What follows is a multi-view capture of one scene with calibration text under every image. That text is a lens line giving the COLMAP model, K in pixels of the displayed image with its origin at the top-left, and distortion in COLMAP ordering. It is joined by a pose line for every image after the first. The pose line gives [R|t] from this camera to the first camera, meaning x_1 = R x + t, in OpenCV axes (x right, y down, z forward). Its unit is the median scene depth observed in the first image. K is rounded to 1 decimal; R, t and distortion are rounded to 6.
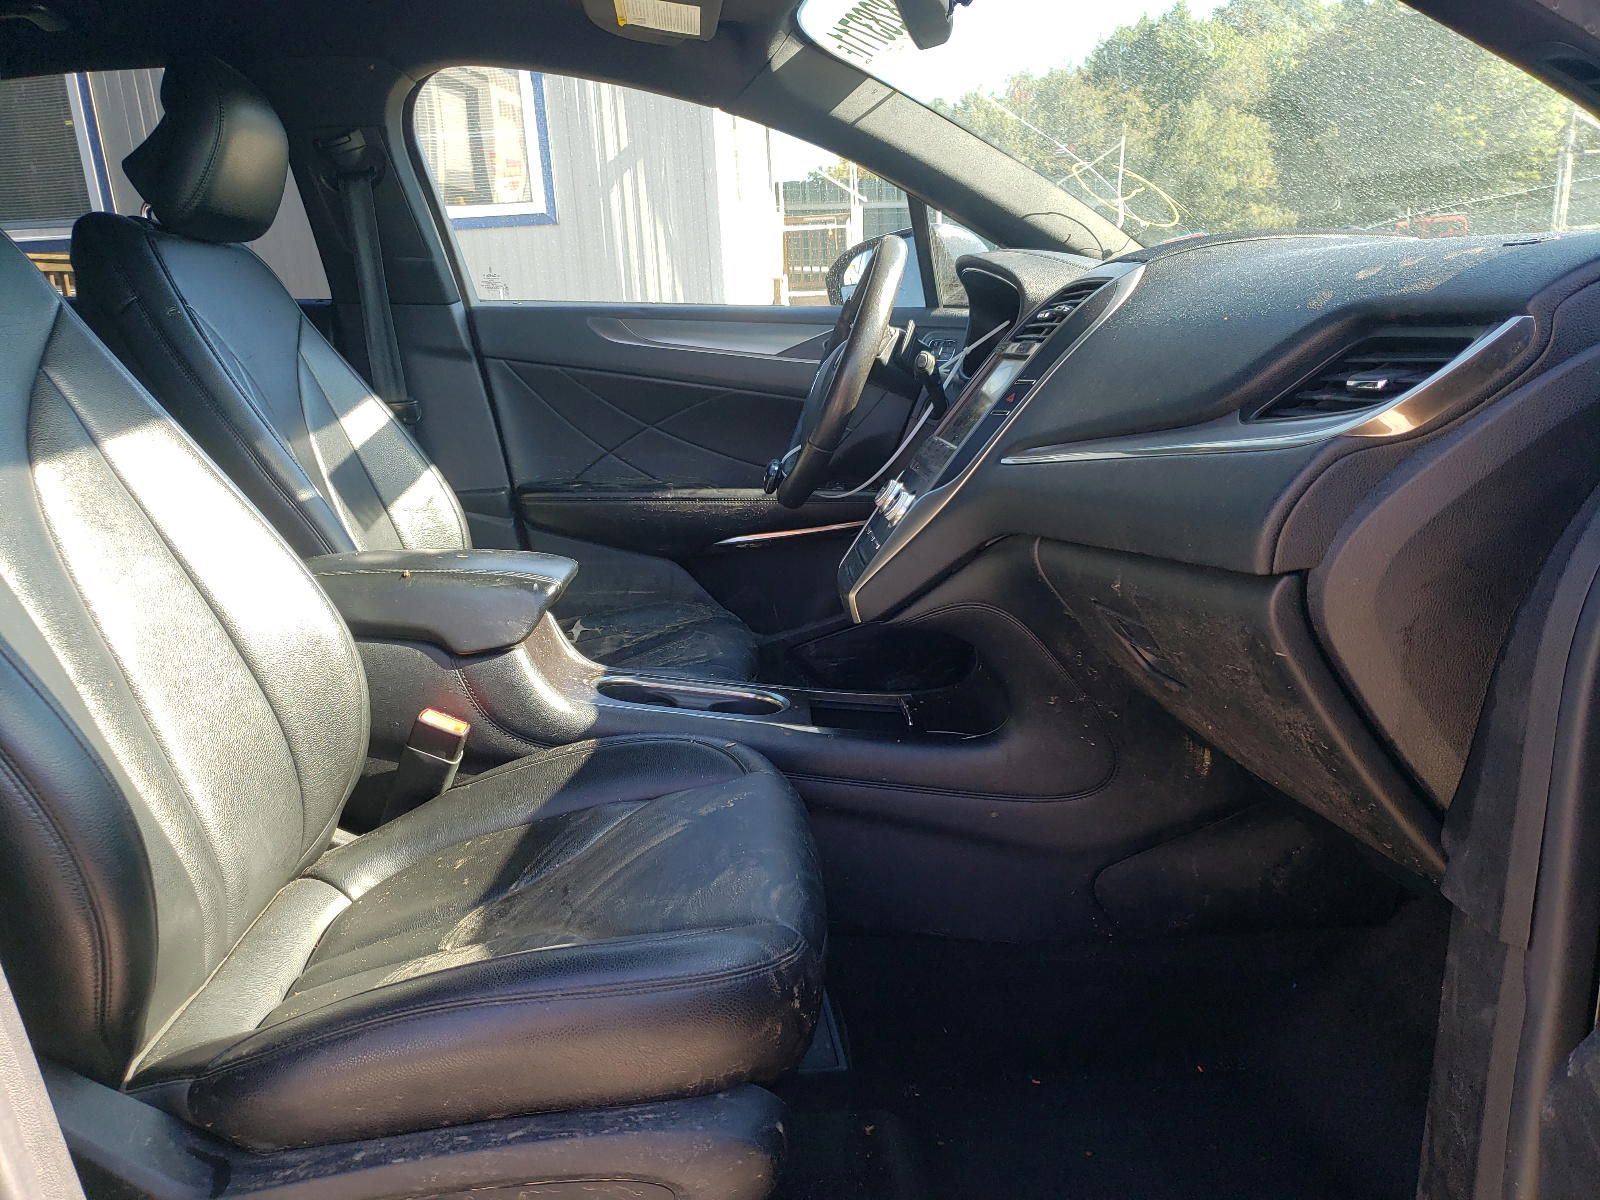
lens RADIAL K [[1303.0, 0, 800.0], [0, 1303.0, 600.0], [0, 0, 1]] dist [0.008069, 0.012893]
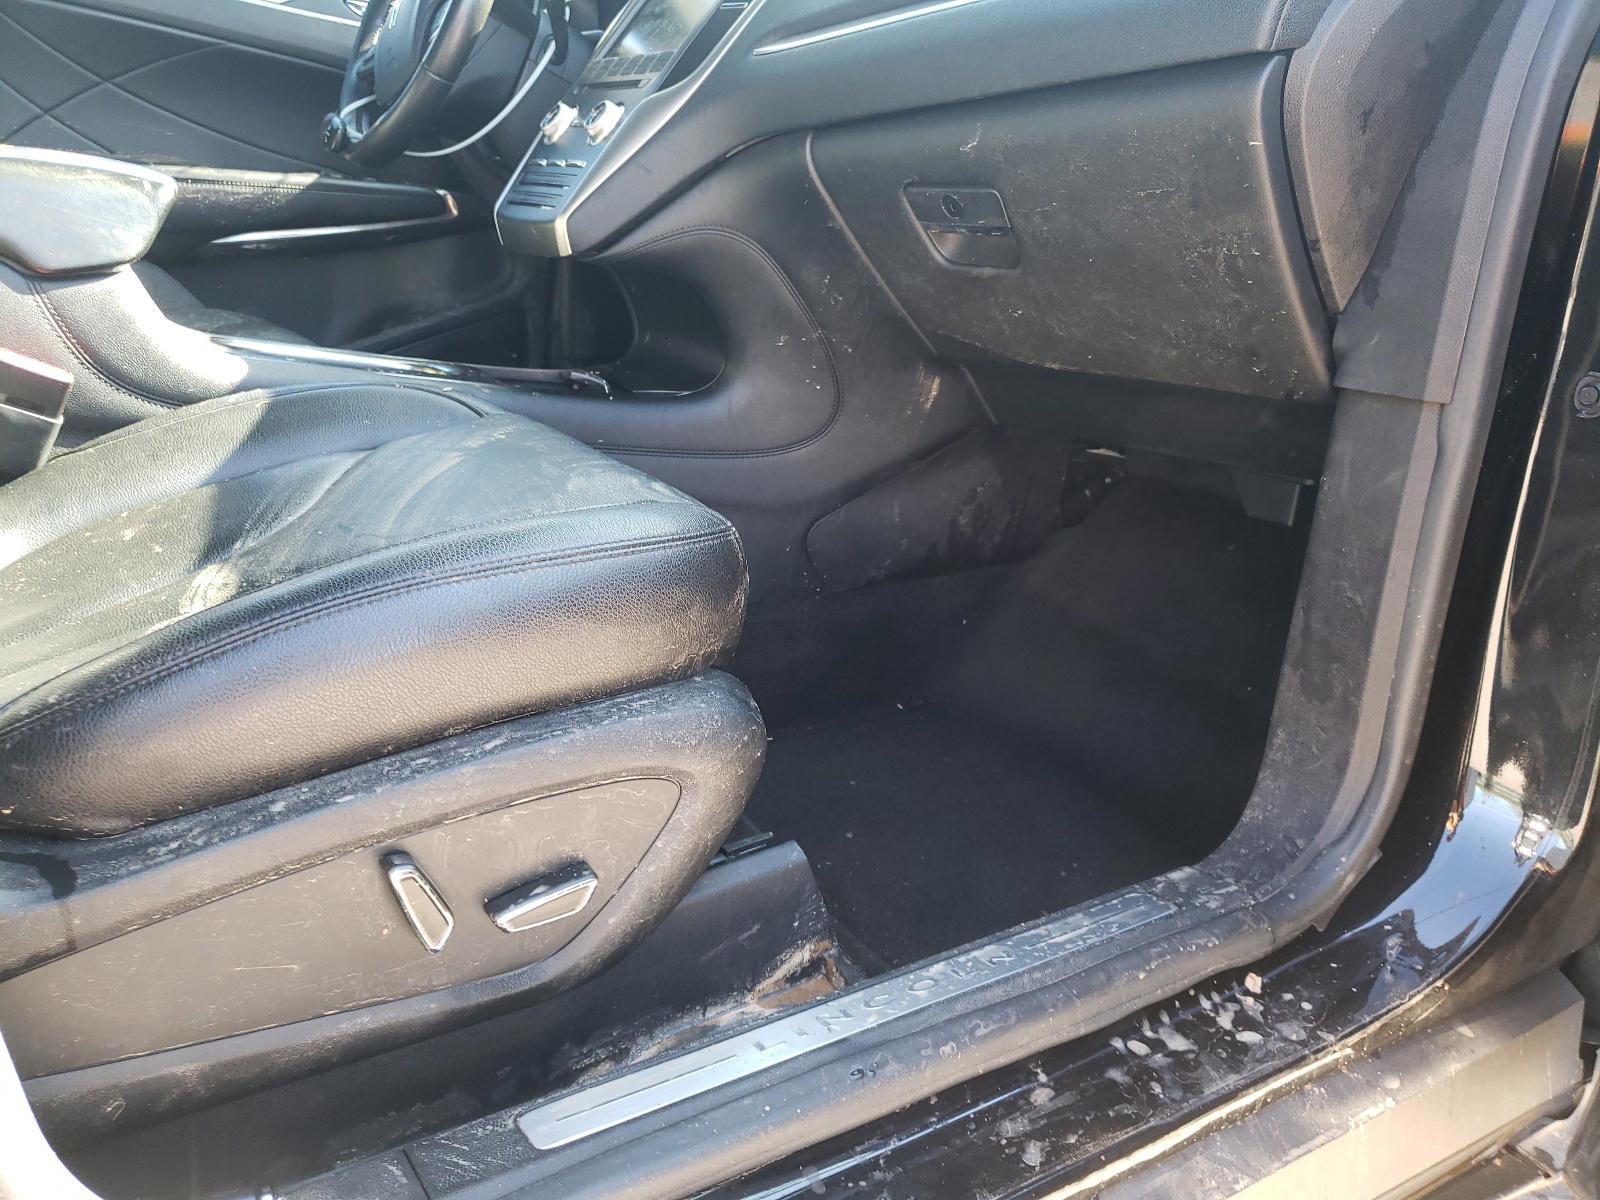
lens RADIAL K [[1289.2, 0, 800.0], [0, 1289.2, 600.0], [0, 0, 1]] dist [0.062568, -0.053550]
pose [[0.862787, -0.091388, 0.497239, -0.289794], [0.037033, 0.992309, 0.118118, 0.157970], [-0.504209, -0.083497, 0.859536, 0.163273]]
